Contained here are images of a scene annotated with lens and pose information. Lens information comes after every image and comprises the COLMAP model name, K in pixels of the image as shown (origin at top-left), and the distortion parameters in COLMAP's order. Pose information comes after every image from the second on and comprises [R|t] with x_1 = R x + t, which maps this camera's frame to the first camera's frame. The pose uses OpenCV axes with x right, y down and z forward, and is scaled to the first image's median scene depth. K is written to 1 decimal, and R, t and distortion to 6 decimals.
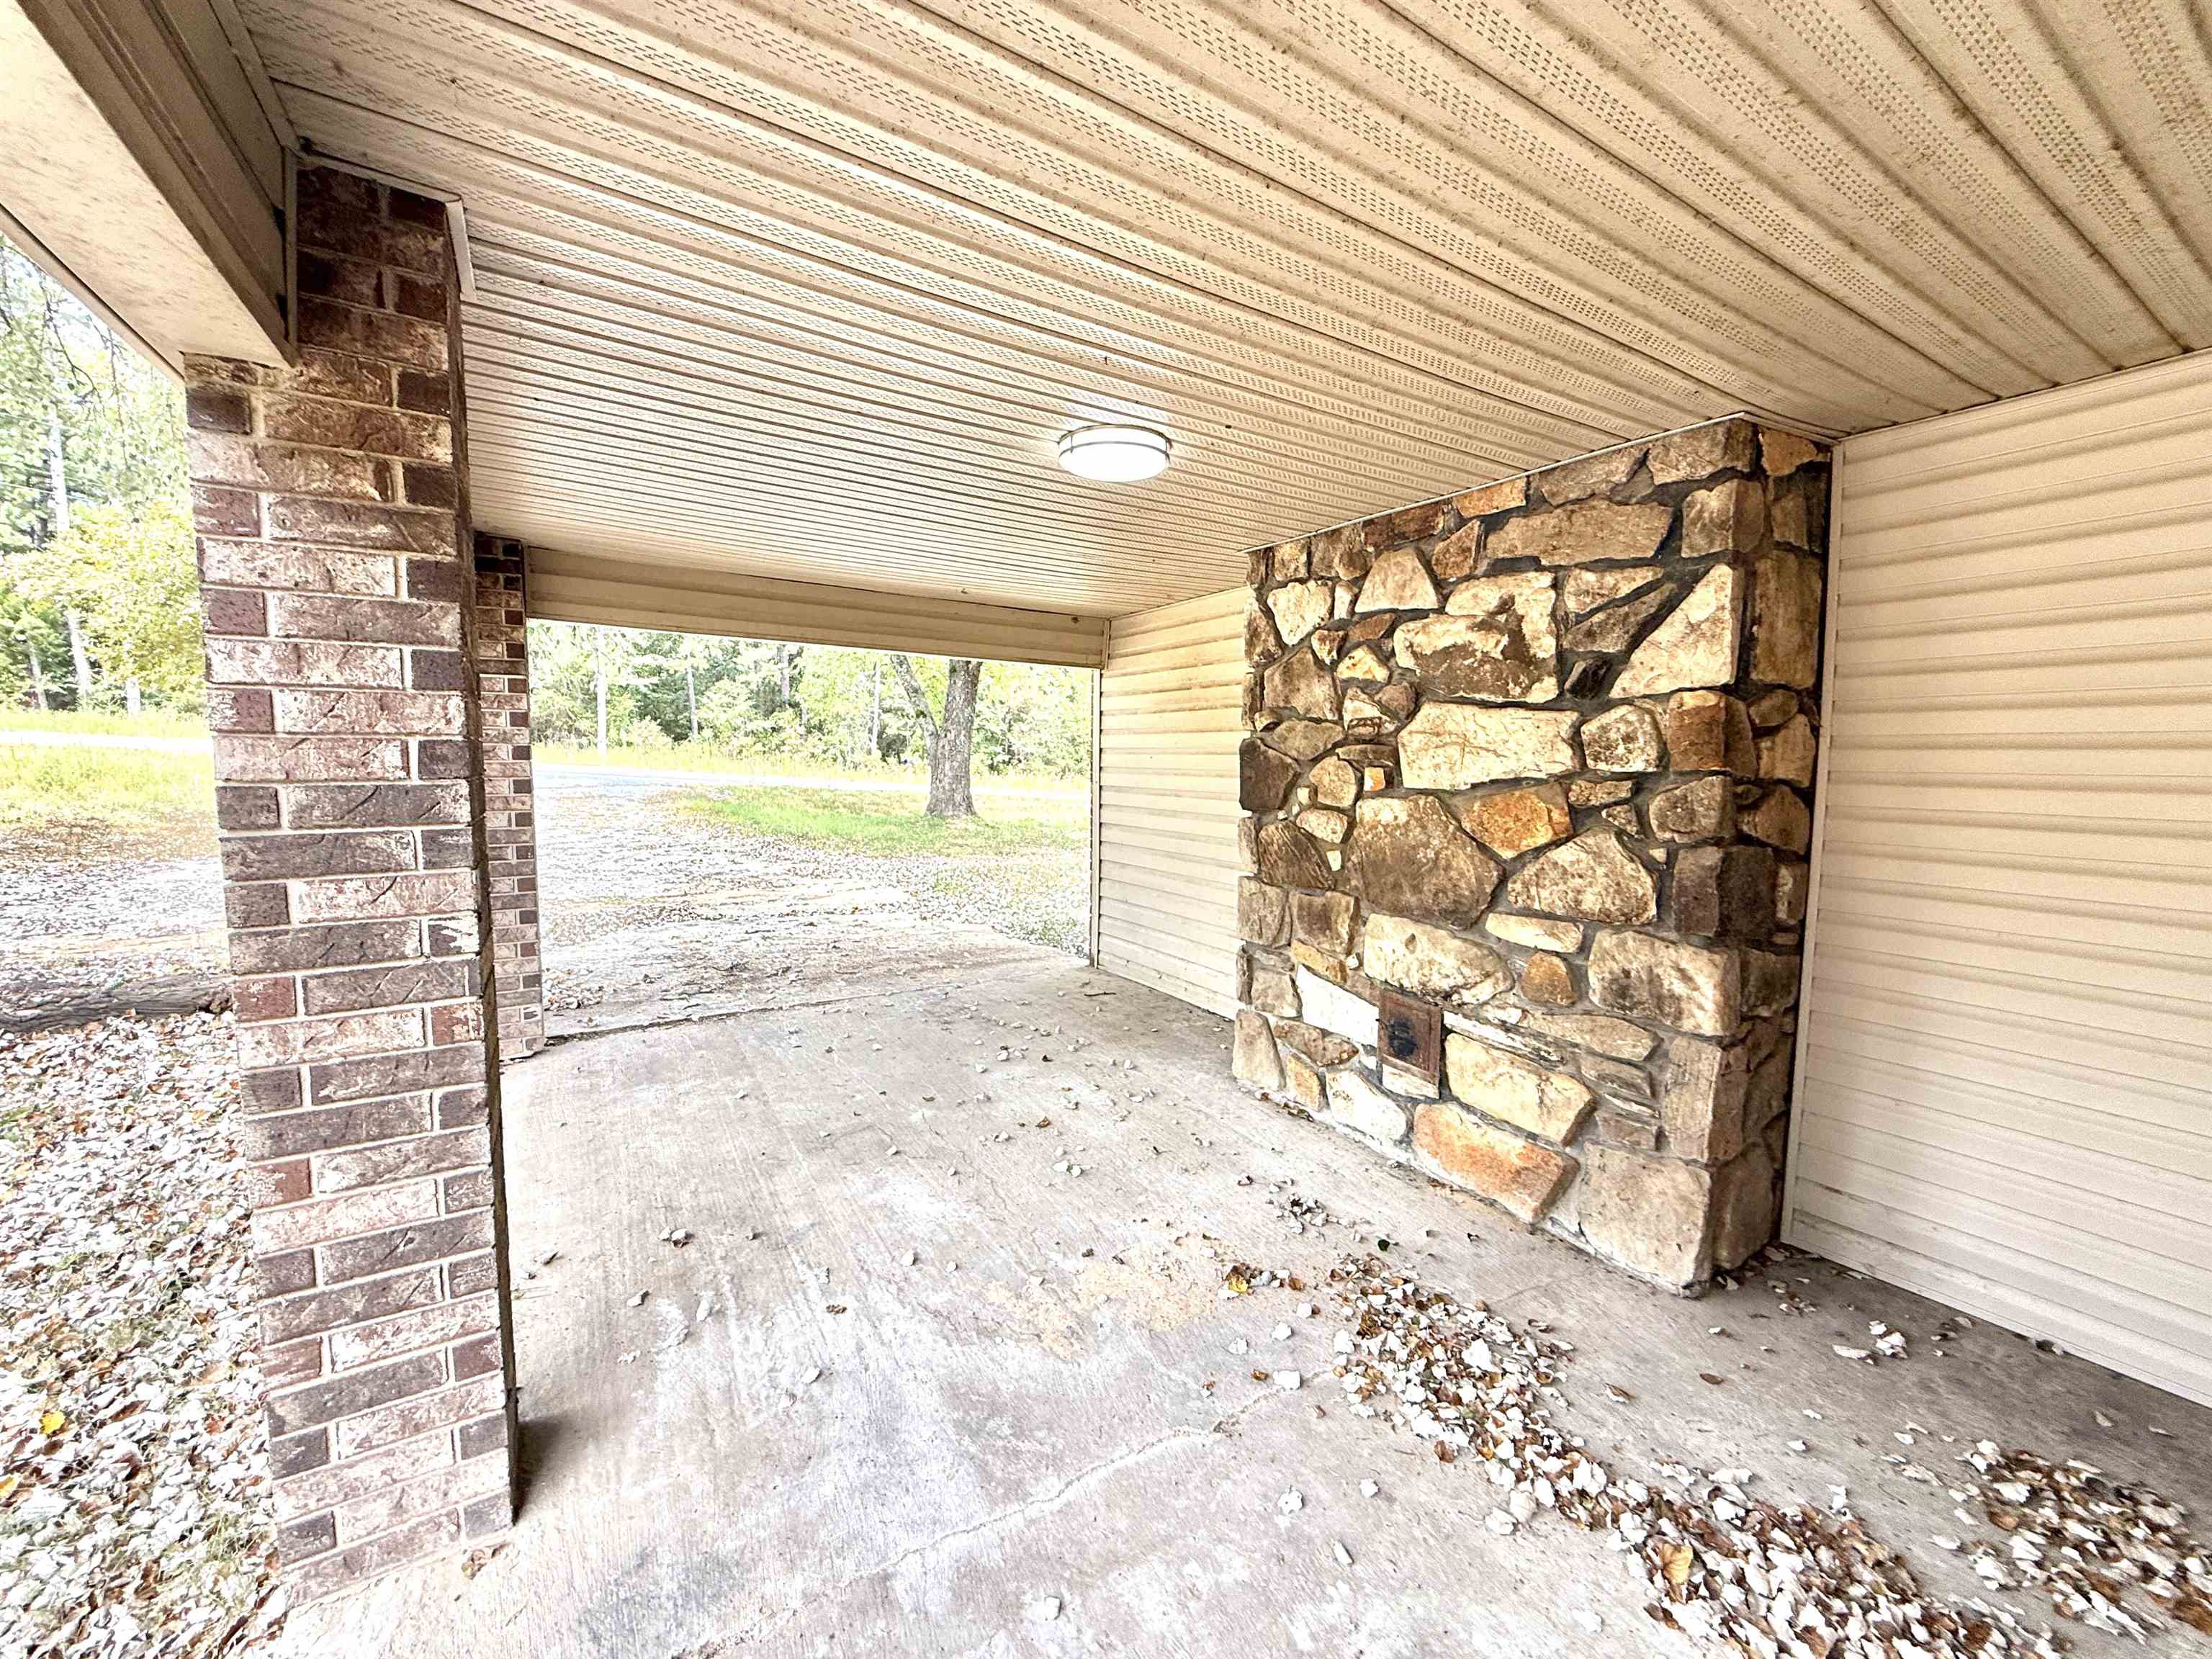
lens RADIAL K [[880.2, 0, 1106.0], [0, 880.2, 829.5], [0, 0, 1]] dist [0.000898, 0.000126]
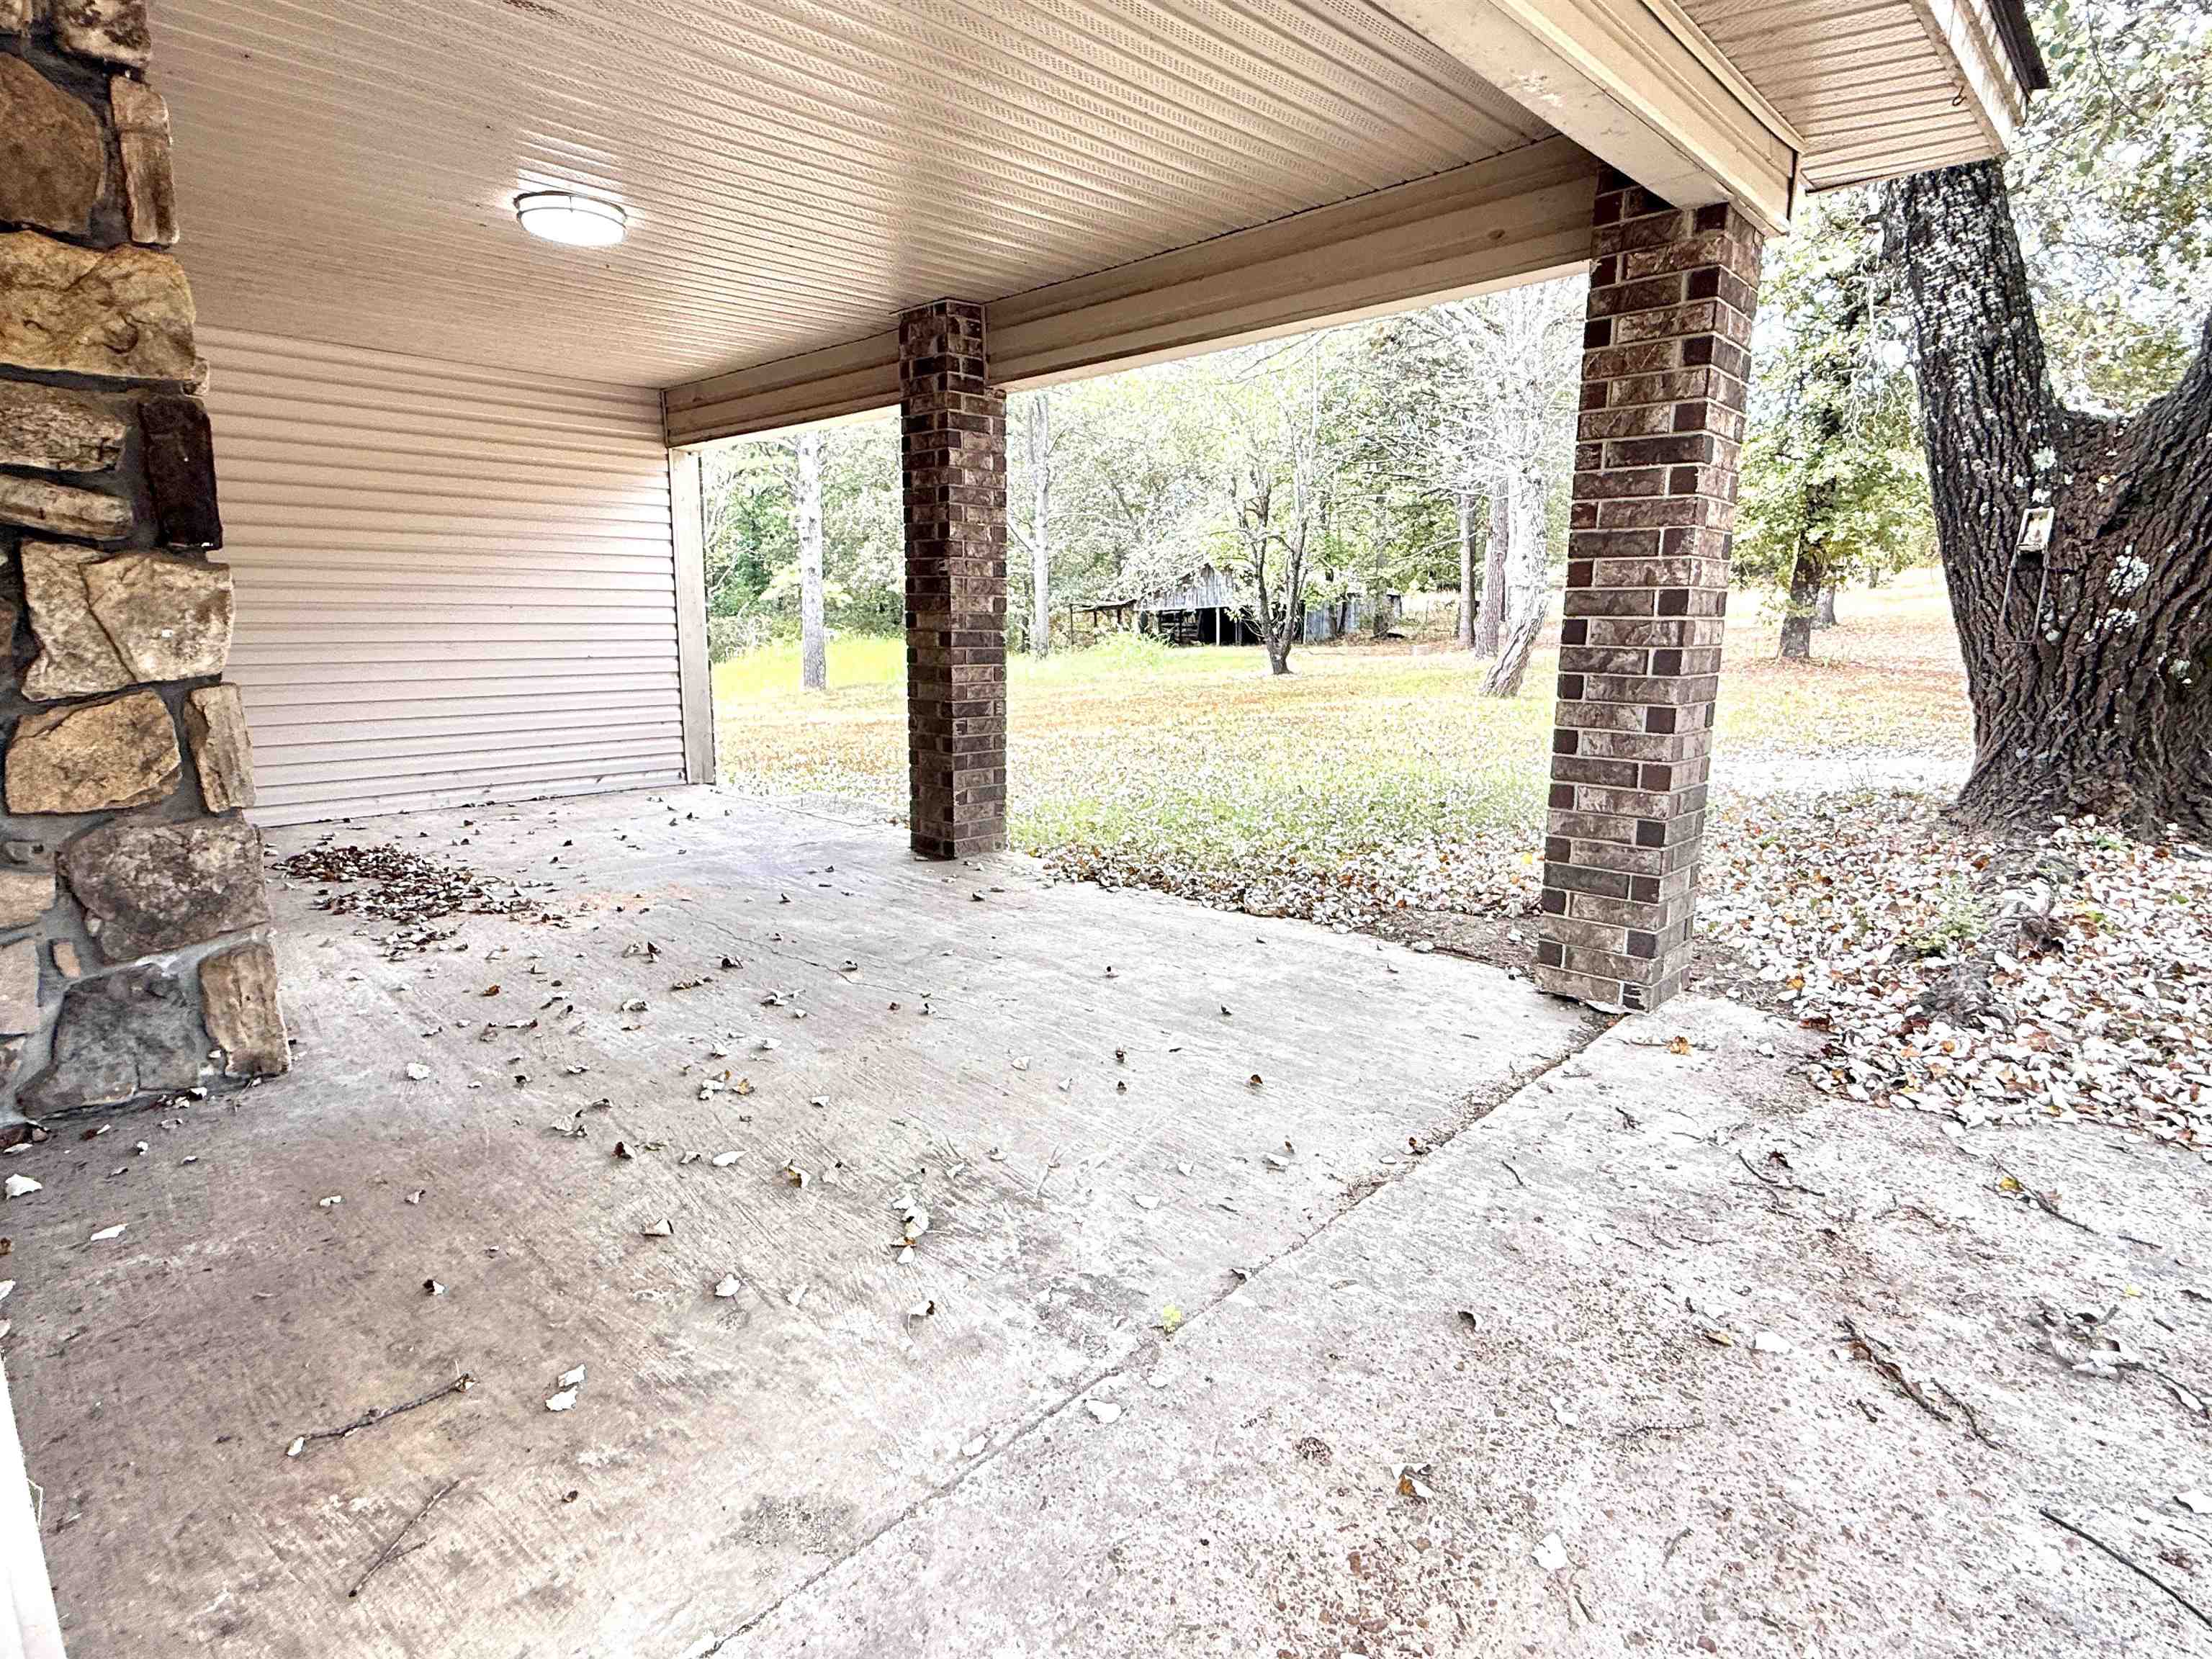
lens RADIAL K [[1158.6, 0, 1106.0], [0, 1158.6, 829.5], [0, 0, 1]] dist [-0.000371, -0.000163]
pose [[-0.966165, 0.032446, -0.255875, -0.123152], [-0.036331, 0.965045, 0.259554, -0.045329], [0.255353, 0.260068, -0.931214, 1.382404]]
